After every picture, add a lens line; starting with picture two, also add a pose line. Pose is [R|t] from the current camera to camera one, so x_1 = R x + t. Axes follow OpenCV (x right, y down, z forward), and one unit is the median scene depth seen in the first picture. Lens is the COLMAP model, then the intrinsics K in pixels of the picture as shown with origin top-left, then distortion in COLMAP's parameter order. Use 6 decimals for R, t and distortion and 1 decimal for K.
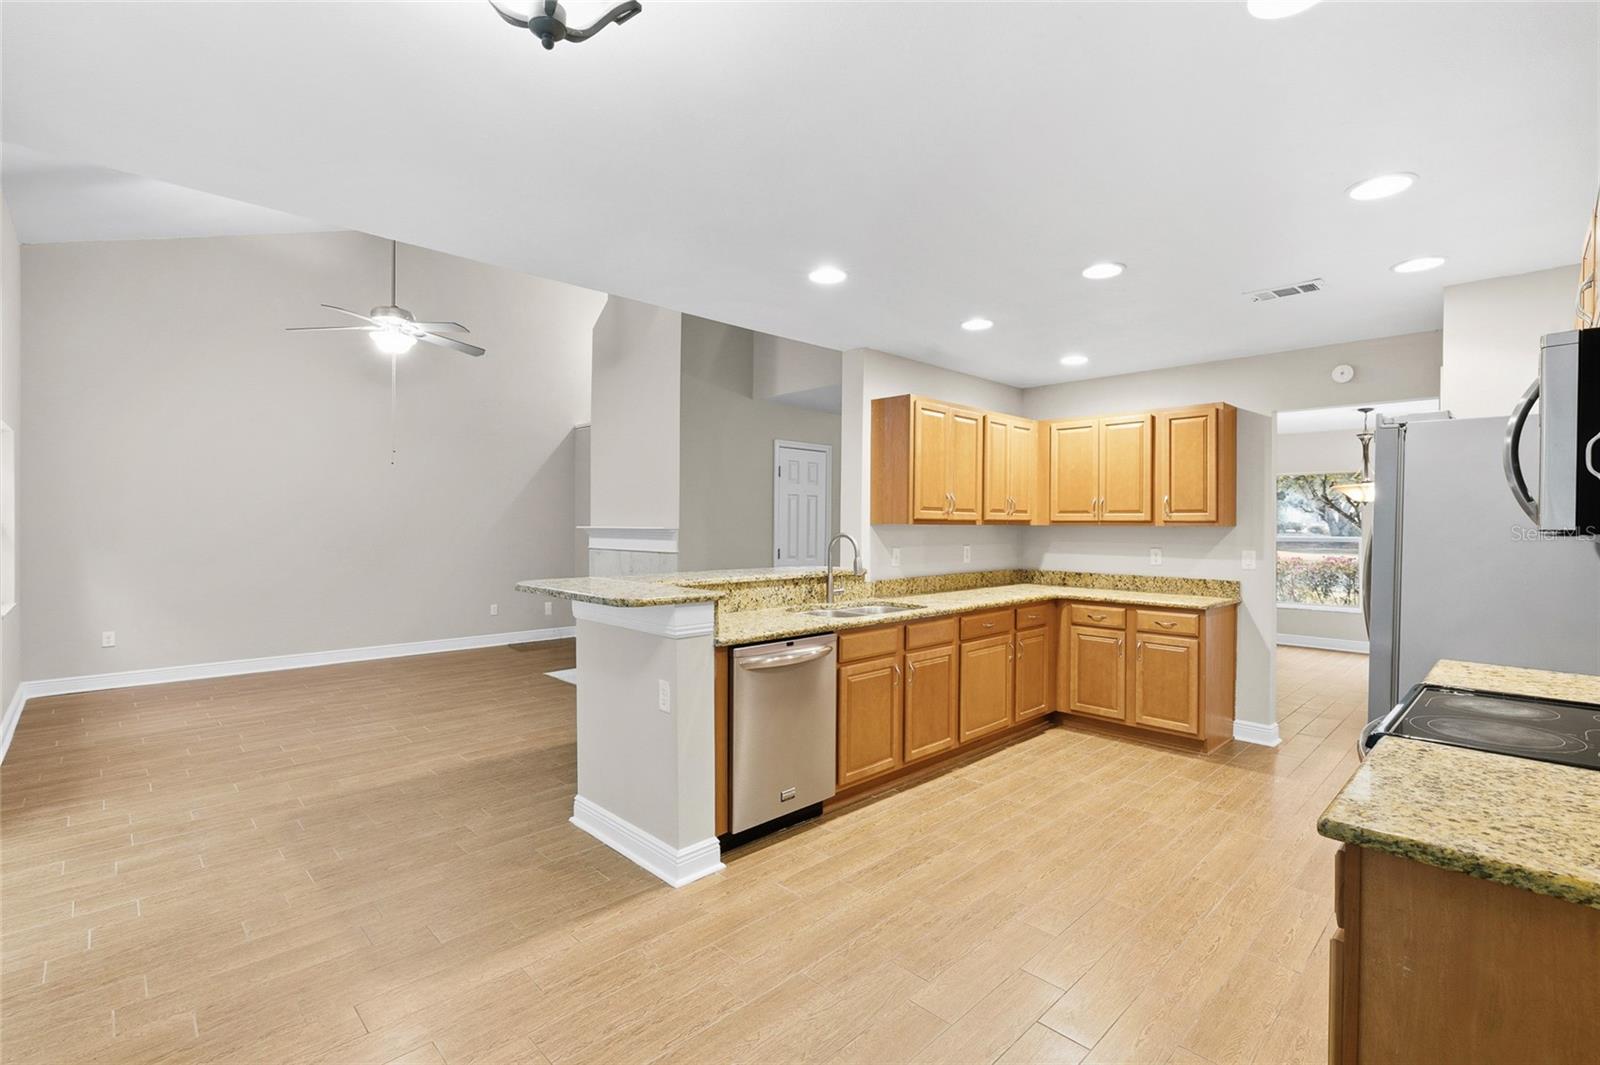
lens RADIAL K [[720.9, 0, 801.4], [0, 720.9, 523.4], [0, 0, 1]] dist [-0.001648, 0.000680]
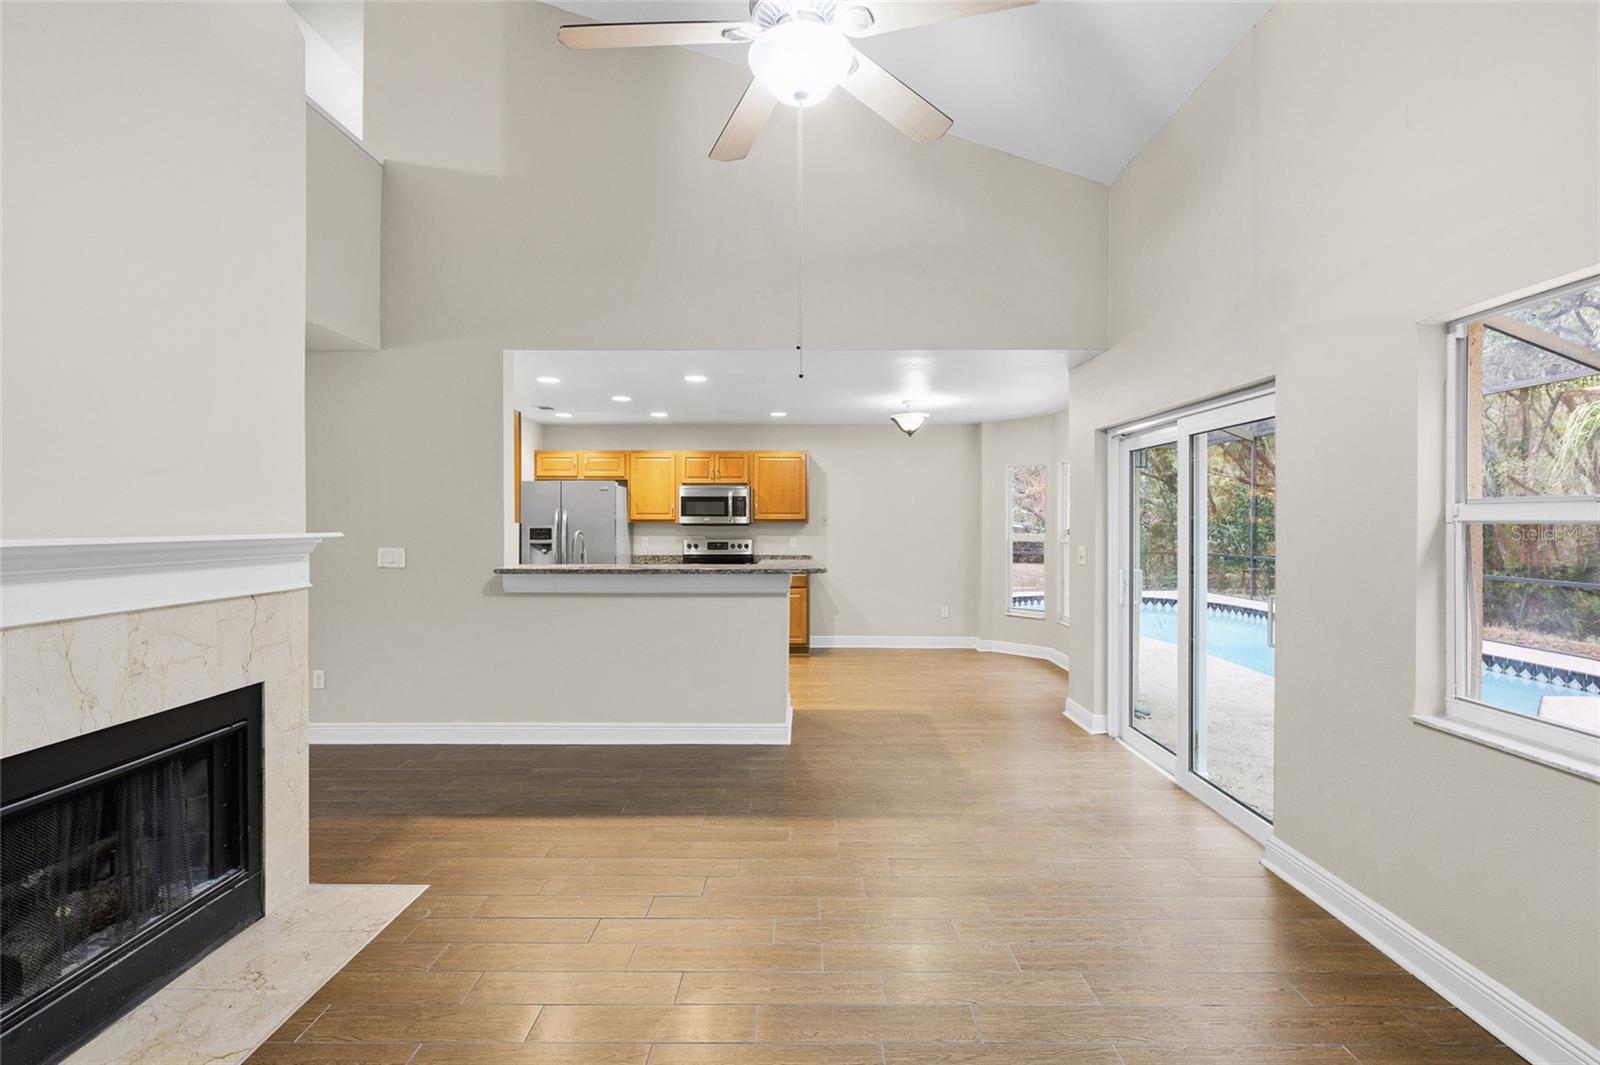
lens RADIAL K [[726.9, 0, 801.0], [0, 726.9, 525.8], [0, 0, 1]] dist [-0.003464, 0.000673]
pose [[-0.712153, -0.009049, 0.701966, -0.961636], [-0.003857, 0.999952, 0.008977, -0.006102], [-0.702014, 0.003685, -0.712153, 1.459554]]
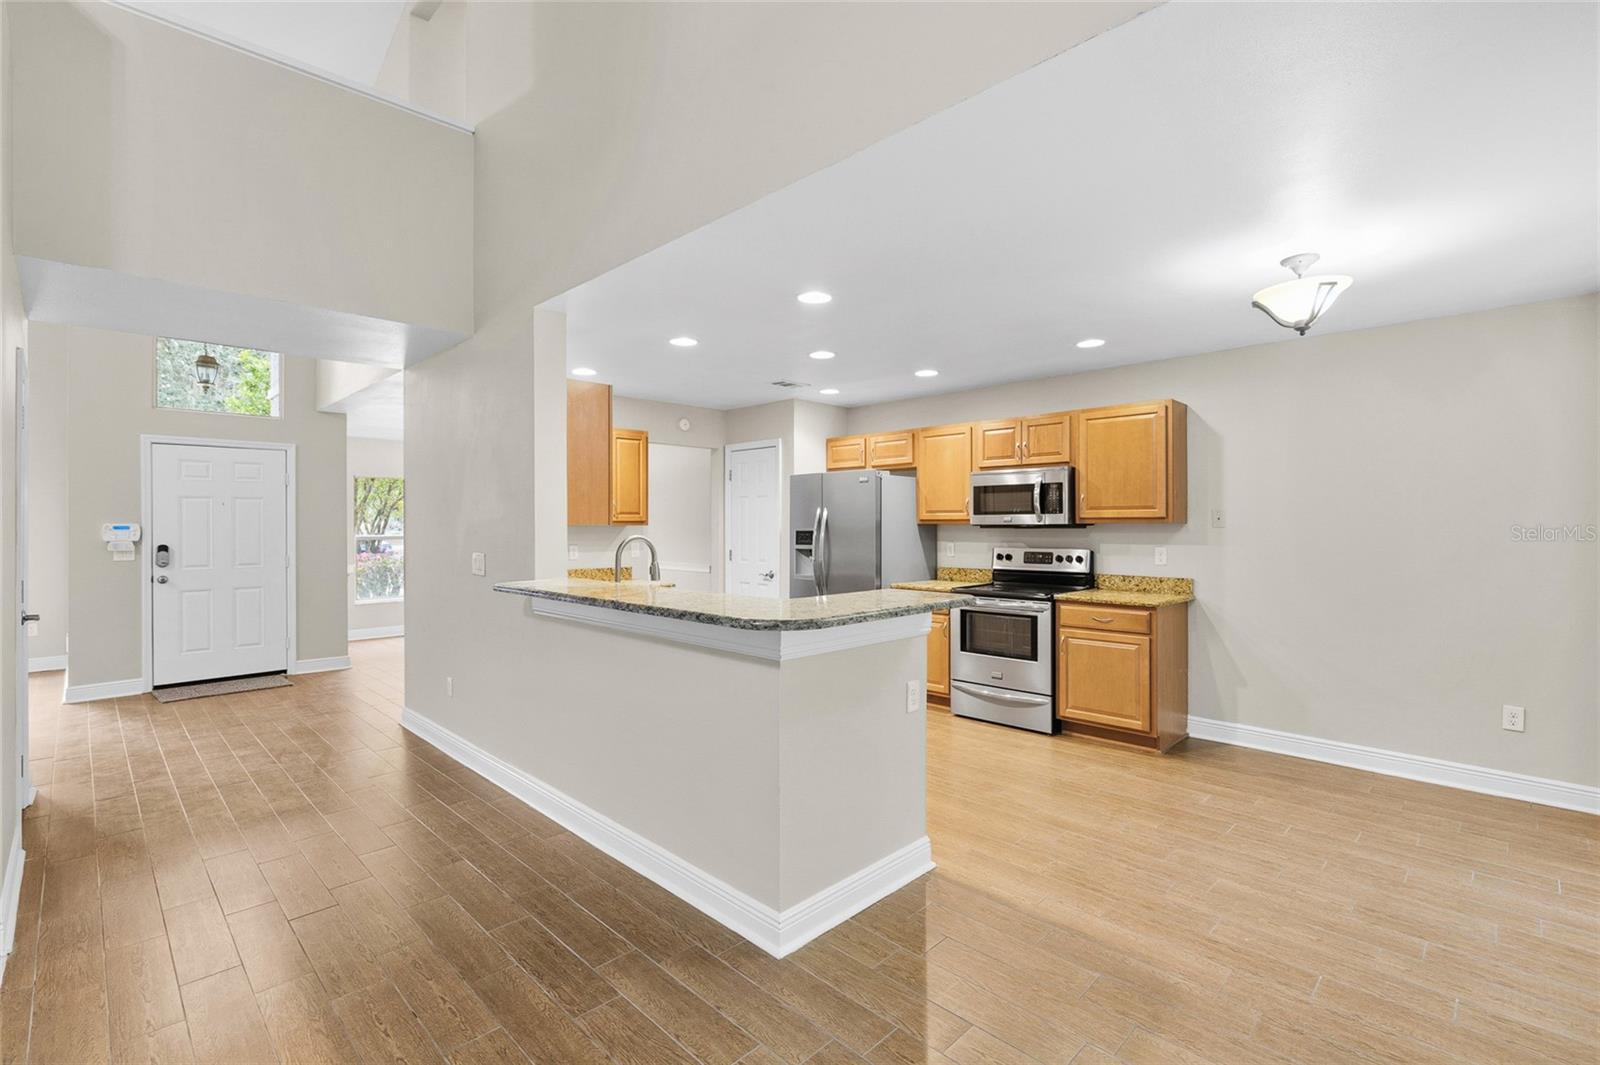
lens RADIAL K [[726.9, 0, 801.0], [0, 726.9, 525.8], [0, 0, 1]] dist [-0.003464, 0.000673]
pose [[-0.012687, -0.008774, 0.999881, -0.756783], [0.004570, 0.999951, 0.008832, -0.005268], [-0.999909, 0.004682, -0.012646, 0.737798]]
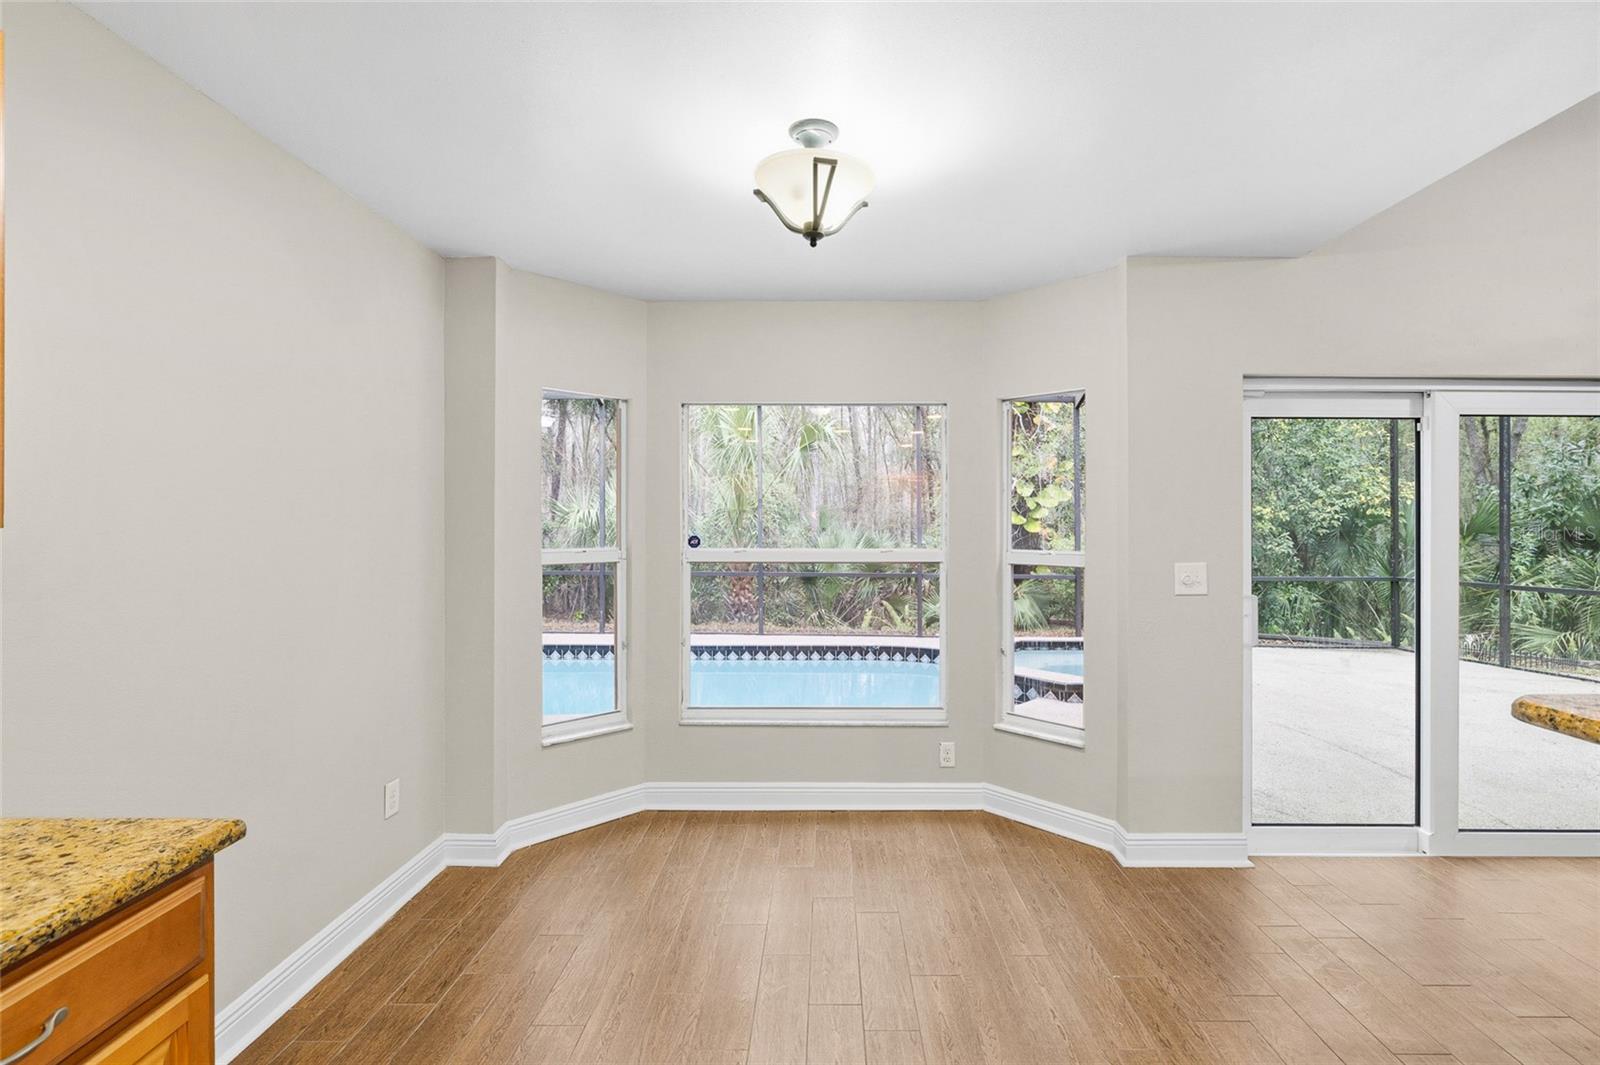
lens RADIAL K [[720.9, 0, 801.4], [0, 720.9, 523.4], [0, 0, 1]] dist [-0.001648, 0.000680]
pose [[-0.717295, -0.007775, -0.696726, 0.223643], [-0.005809, 0.999970, -0.005179, -0.000924], [0.696745, 0.000333, -0.717319, 0.584934]]
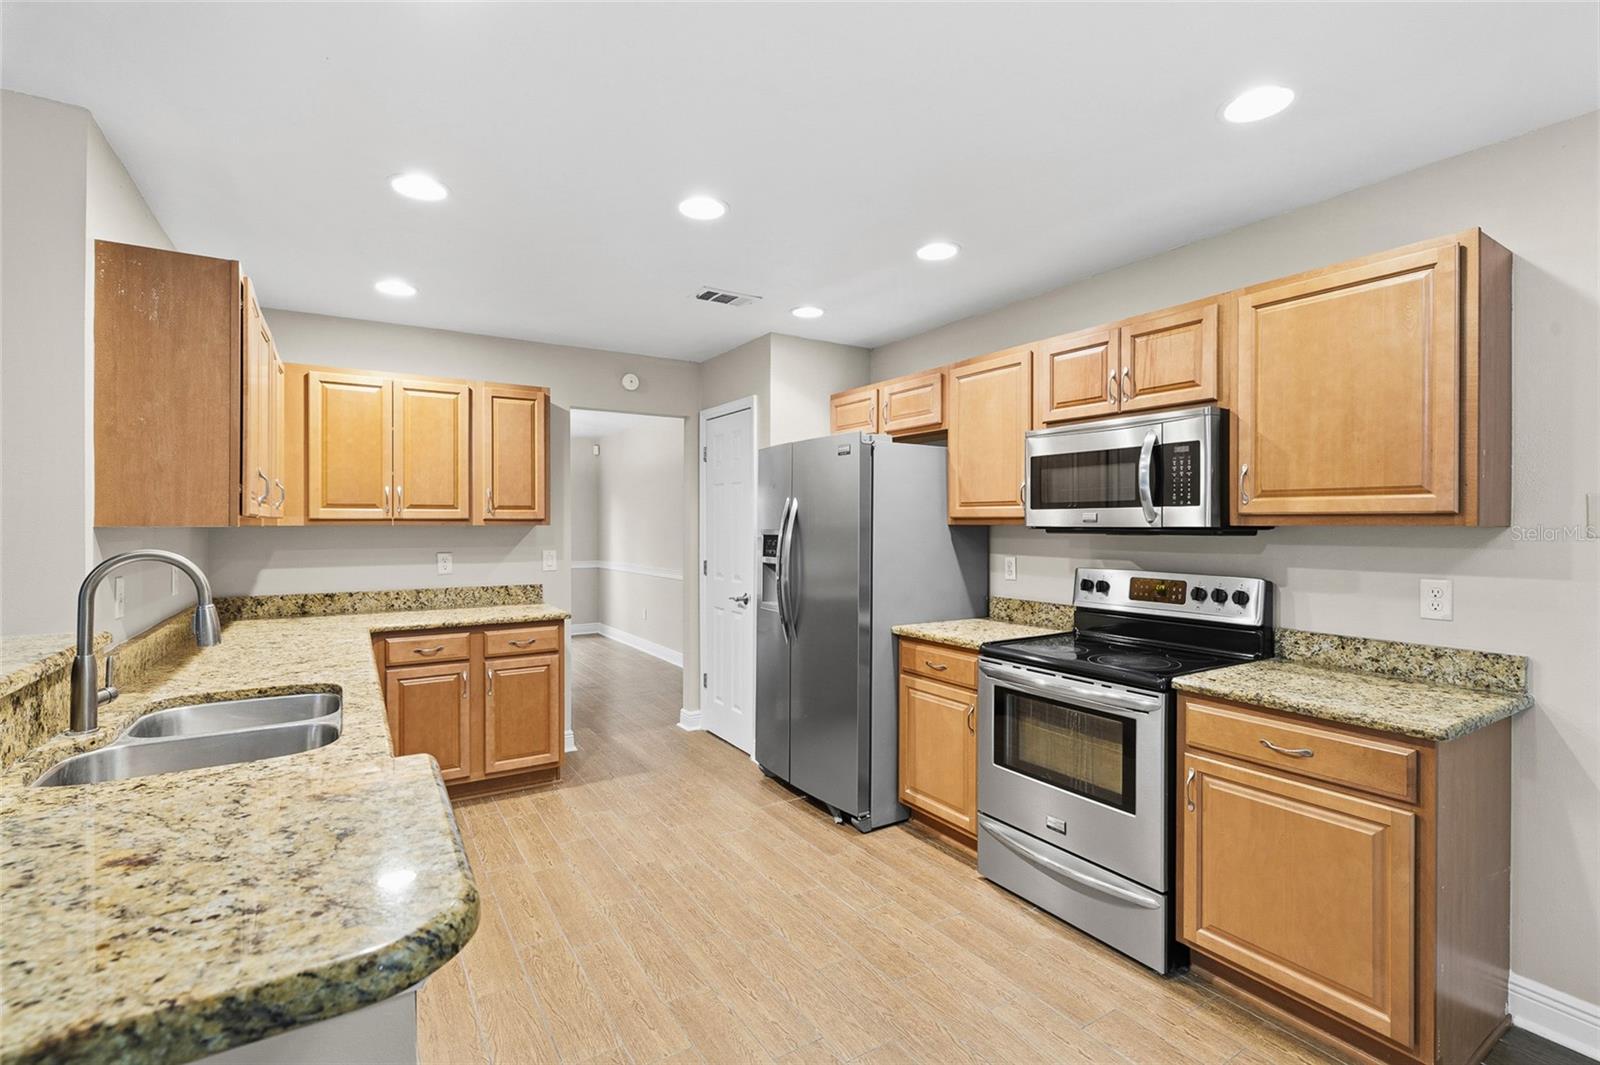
lens RADIAL K [[726.9, 0, 801.0], [0, 726.9, 525.8], [0, 0, 1]] dist [-0.003464, 0.000673]
pose [[0.207934, -0.010352, 0.978088, -0.243691], [0.002346, 0.999946, 0.010085, -0.003392], [-0.978140, 0.000197, 0.207947, 0.502867]]
